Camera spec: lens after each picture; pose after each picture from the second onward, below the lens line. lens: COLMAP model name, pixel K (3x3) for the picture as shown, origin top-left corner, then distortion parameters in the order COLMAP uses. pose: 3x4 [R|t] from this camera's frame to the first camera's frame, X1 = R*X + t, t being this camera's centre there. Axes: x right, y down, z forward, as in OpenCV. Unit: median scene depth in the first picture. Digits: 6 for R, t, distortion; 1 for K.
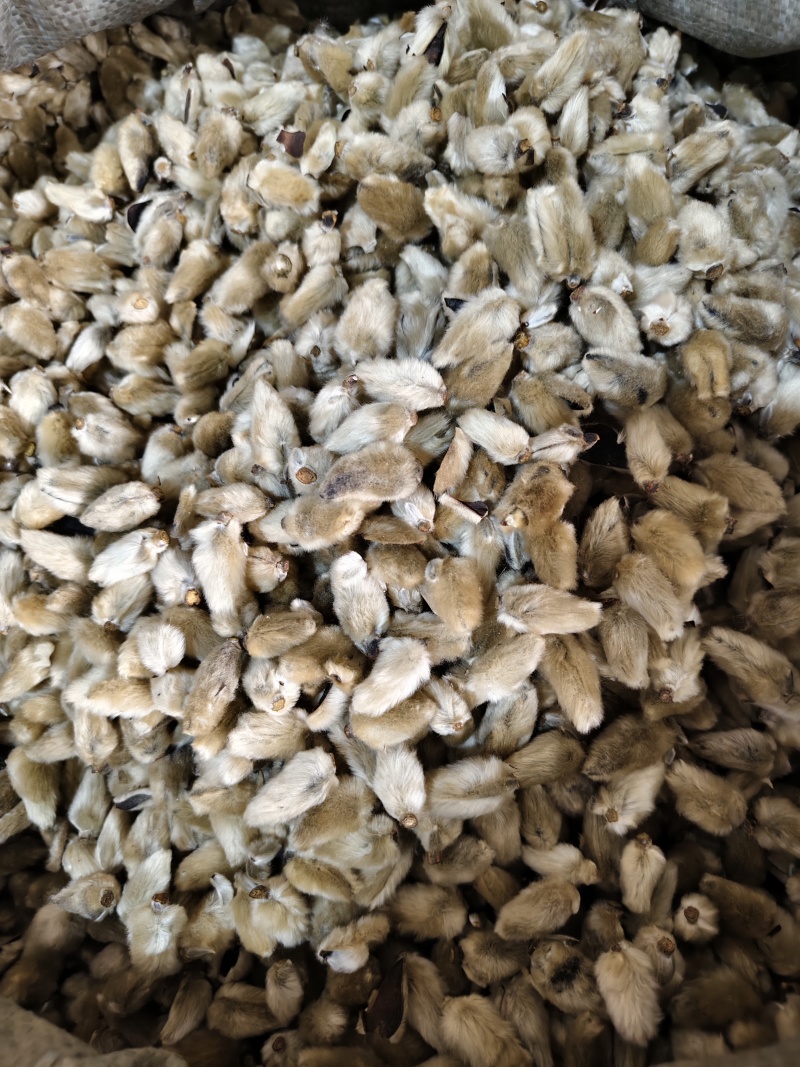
lens RADIAL K [[759.2, 0, 400.0], [0, 759.2, 533.5], [0, 0, 1]] dist [-0.028109, -0.002281]
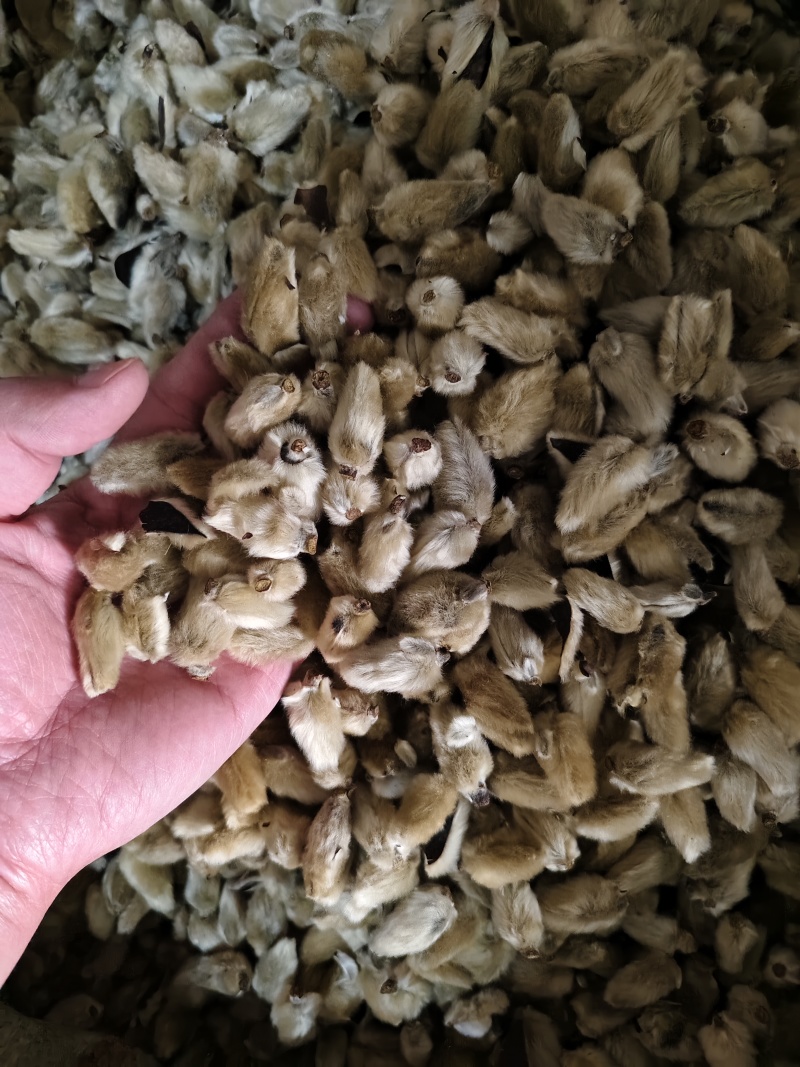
lens RADIAL K [[739.2, 0, 396.8], [0, 739.2, 542.7], [0, 0, 1]] dist [-0.019588, -0.002110]
pose [[0.994459, -0.104921, 0.006535, -0.106586], [0.099033, 0.955876, 0.276575, -0.413524], [-0.035265, -0.274395, 0.960970, 0.136271]]
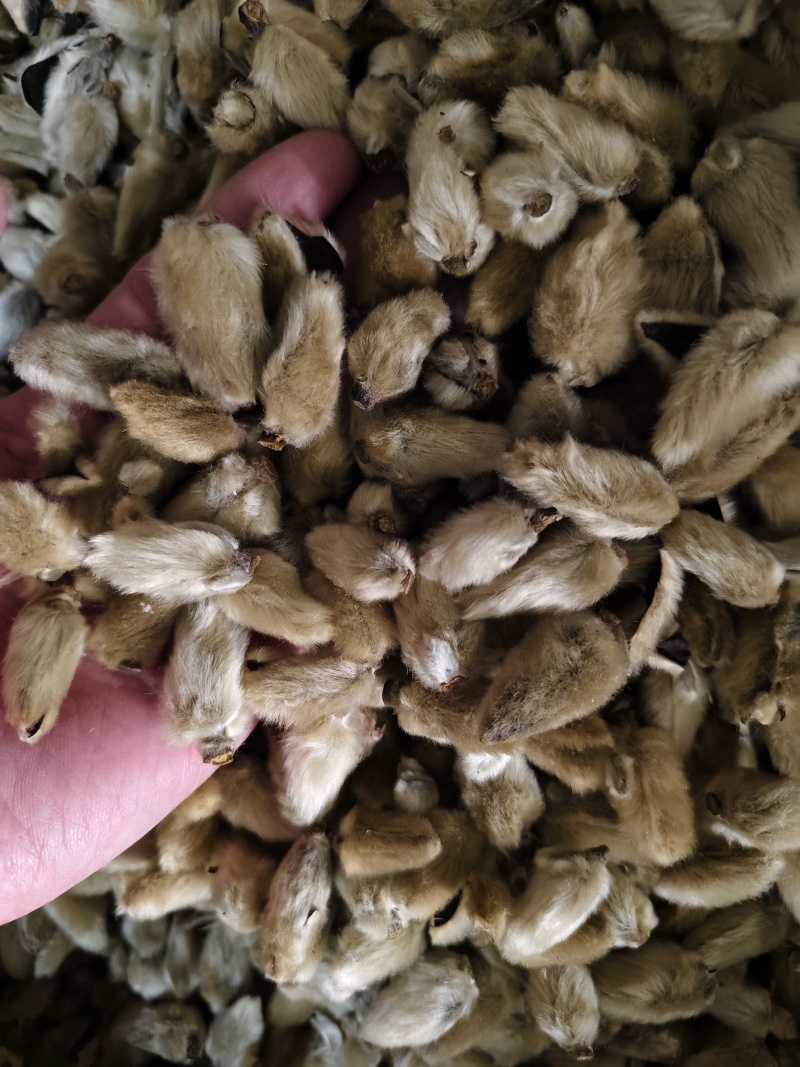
lens RADIAL K [[759.2, 0, 400.0], [0, 759.2, 533.5], [0, 0, 1]] dist [-0.028109, -0.002281]
pose [[0.996512, -0.083152, -0.007033, -0.104896], [0.081075, 0.944768, 0.317554, -0.315286], [-0.019761, -0.317017, 0.948214, 0.387223]]
